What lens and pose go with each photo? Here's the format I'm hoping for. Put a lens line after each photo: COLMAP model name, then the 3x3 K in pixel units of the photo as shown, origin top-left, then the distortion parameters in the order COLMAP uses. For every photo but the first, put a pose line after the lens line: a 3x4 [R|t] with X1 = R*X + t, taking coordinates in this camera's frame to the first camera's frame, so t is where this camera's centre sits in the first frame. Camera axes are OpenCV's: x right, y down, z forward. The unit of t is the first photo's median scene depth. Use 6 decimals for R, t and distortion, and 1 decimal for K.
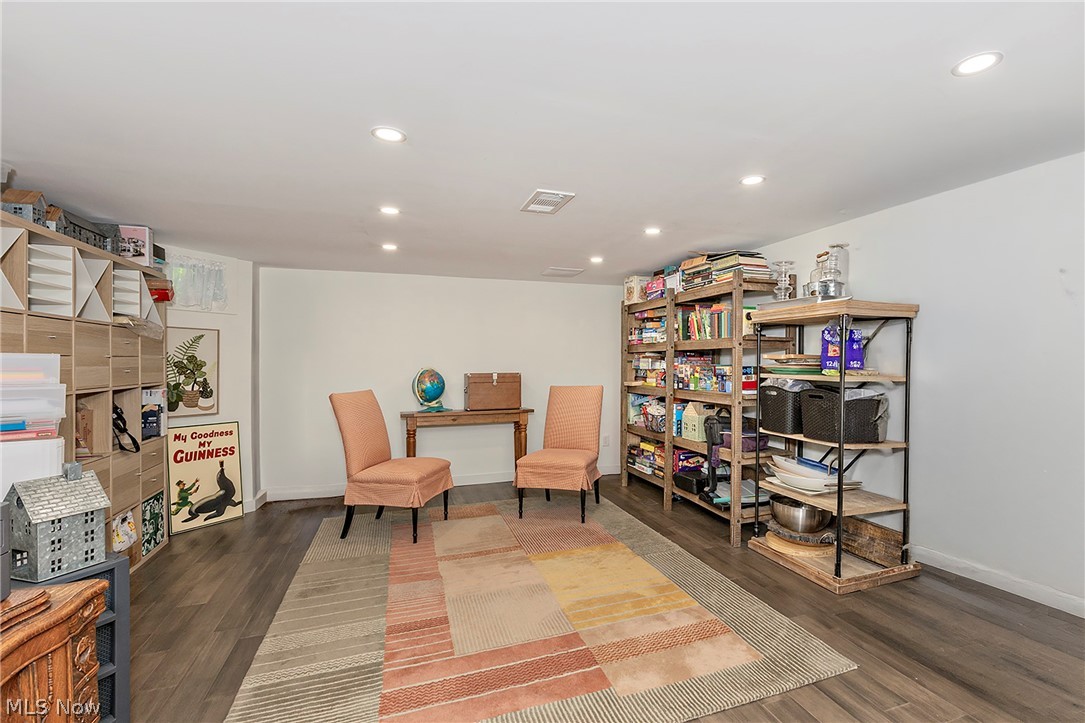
lens RADIAL K [[499.5, 0, 572.1], [0, 499.5, 367.1], [0, 0, 1]] dist [0.004574, 0.000488]
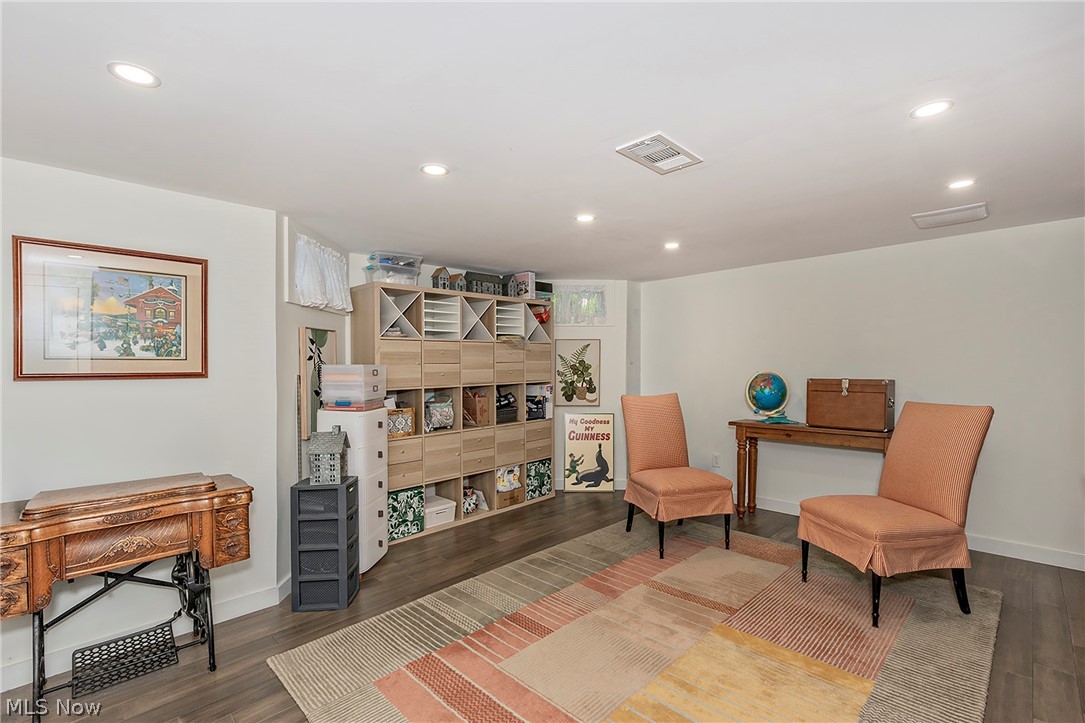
lens RADIAL K [[490.8, 0, 547.7], [0, 490.8, 371.6], [0, 0, 1]] dist [-0.015731, -0.000118]
pose [[0.437562, 0.011470, -0.899115, 0.363673], [0.001467, 0.999908, 0.013470, -0.010784], [0.899187, -0.007213, 0.437505, 0.359701]]
